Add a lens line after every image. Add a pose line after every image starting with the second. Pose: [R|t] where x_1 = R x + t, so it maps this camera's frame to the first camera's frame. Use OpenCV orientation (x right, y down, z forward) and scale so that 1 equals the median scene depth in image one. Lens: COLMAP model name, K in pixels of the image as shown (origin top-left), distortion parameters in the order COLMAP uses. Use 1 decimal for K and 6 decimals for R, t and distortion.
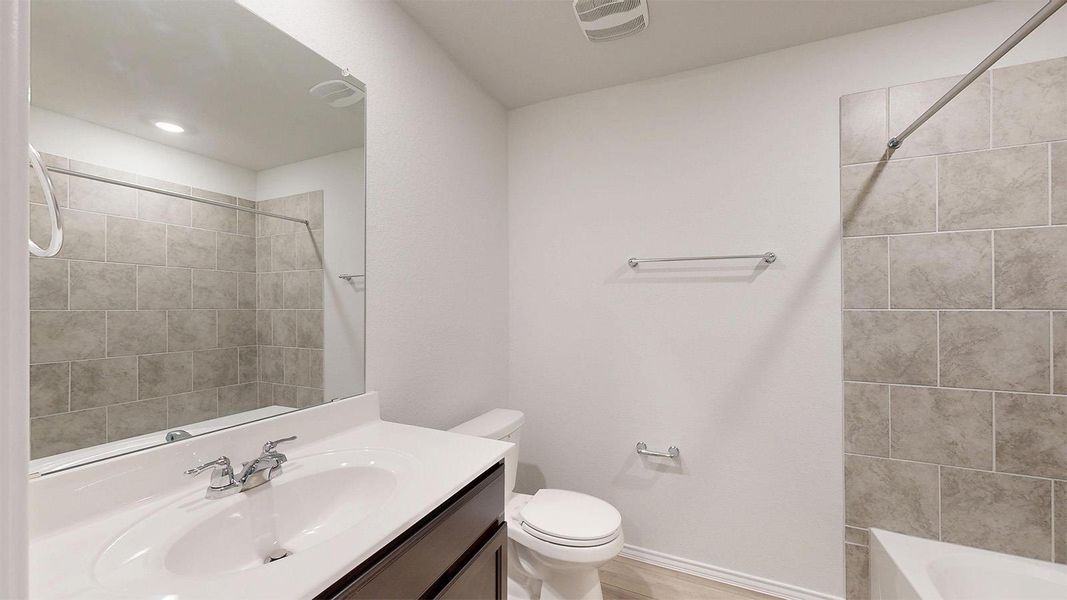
lens RADIAL K [[390.4, 0, 533.7], [0, 390.4, 301.6], [0, 0, 1]] dist [0.000133, -0.000116]
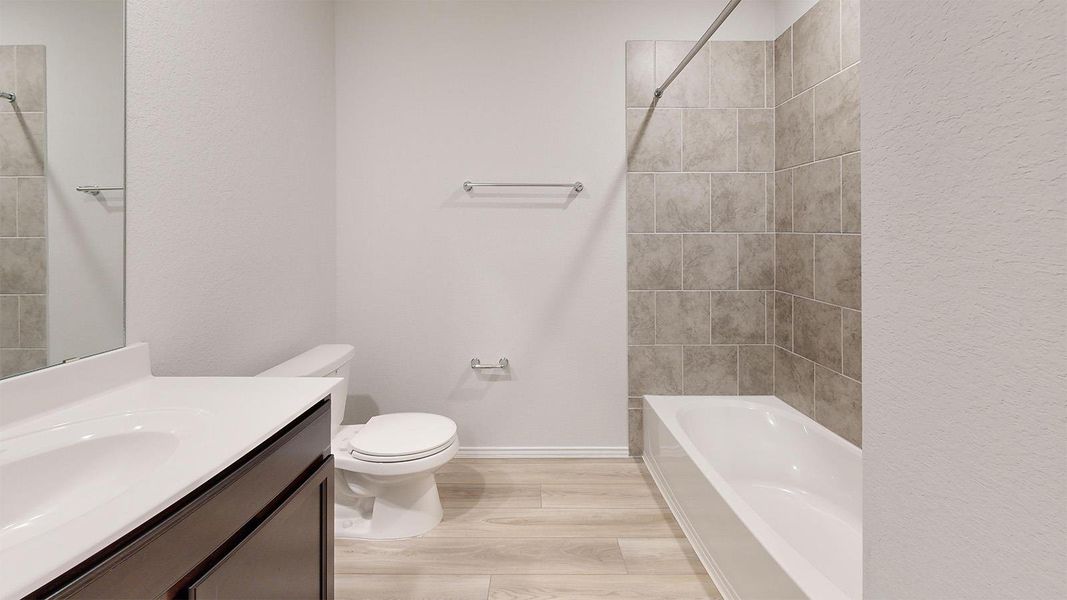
lens RADIAL K [[373.3, 0, 533.5], [0, 373.3, 300.0], [0, 0, 1]] dist [-0.000415, 0.000030]
pose [[0.911706, 0.000001, 0.410842, 0.000045], [-0.001580, 0.999993, 0.003504, 0.229071], [-0.410839, -0.003844, 0.911700, -0.001701]]
